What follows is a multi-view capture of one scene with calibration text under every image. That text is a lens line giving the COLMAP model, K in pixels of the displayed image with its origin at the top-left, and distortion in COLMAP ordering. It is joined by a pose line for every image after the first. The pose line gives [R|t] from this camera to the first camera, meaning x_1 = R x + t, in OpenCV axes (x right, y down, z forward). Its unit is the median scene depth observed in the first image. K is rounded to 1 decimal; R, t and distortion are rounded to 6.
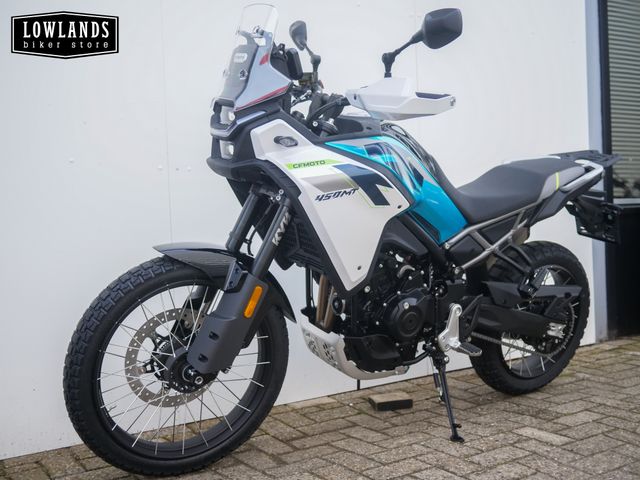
lens RADIAL K [[739.5, 0, 319.5], [0, 739.5, 243.4], [0, 0, 1]] dist [-0.003158, 0.000000]
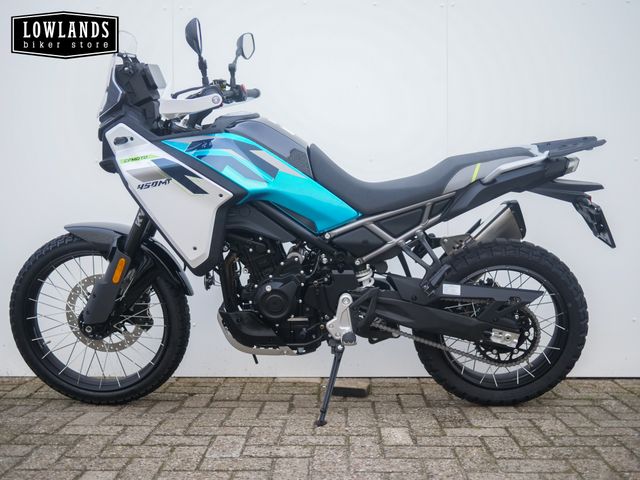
lens RADIAL K [[739.5, 0, 313.8], [0, 739.5, 241.2], [0, 0, 1]] dist [-0.003158, 0.000000]
pose [[0.817902, 0.042093, -0.573815, 0.839919], [-0.046085, 0.998909, 0.007589, 0.004198], [0.573508, 0.020238, 0.818950, 0.161809]]
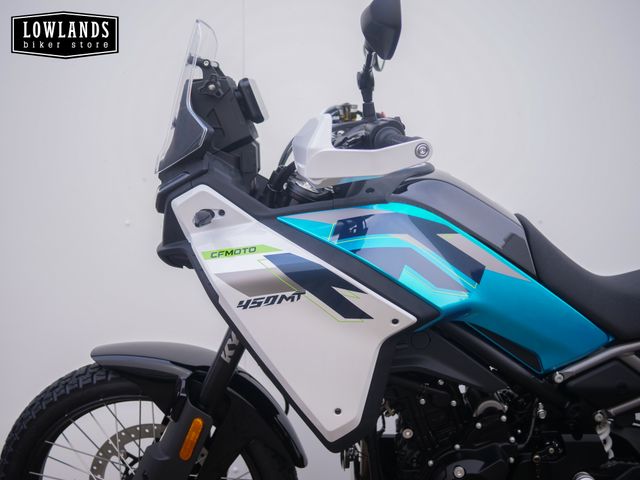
lens RADIAL K [[739.5, 0, 318.7], [0, 739.5, 243.2], [0, 0, 1]] dist [-0.003158, 0.000000]
pose [[0.835940, 0.030626, -0.547965, 0.373342], [-0.041513, 0.999110, -0.007490, -0.102996], [0.547248, 0.029009, 0.836468, 0.444196]]
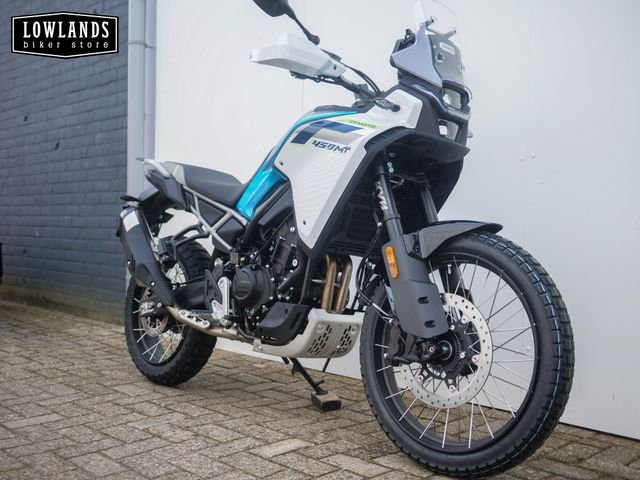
lens RADIAL K [[739.5, 0, 319.4], [0, 739.5, 242.5], [0, 0, 1]] dist [-0.003158, 0.000000]
pose [[0.168245, 0.059341, -0.983957, 1.347021], [-0.052937, 0.997290, 0.051093, -0.053078], [0.984323, 0.043492, 0.170930, 0.978140]]
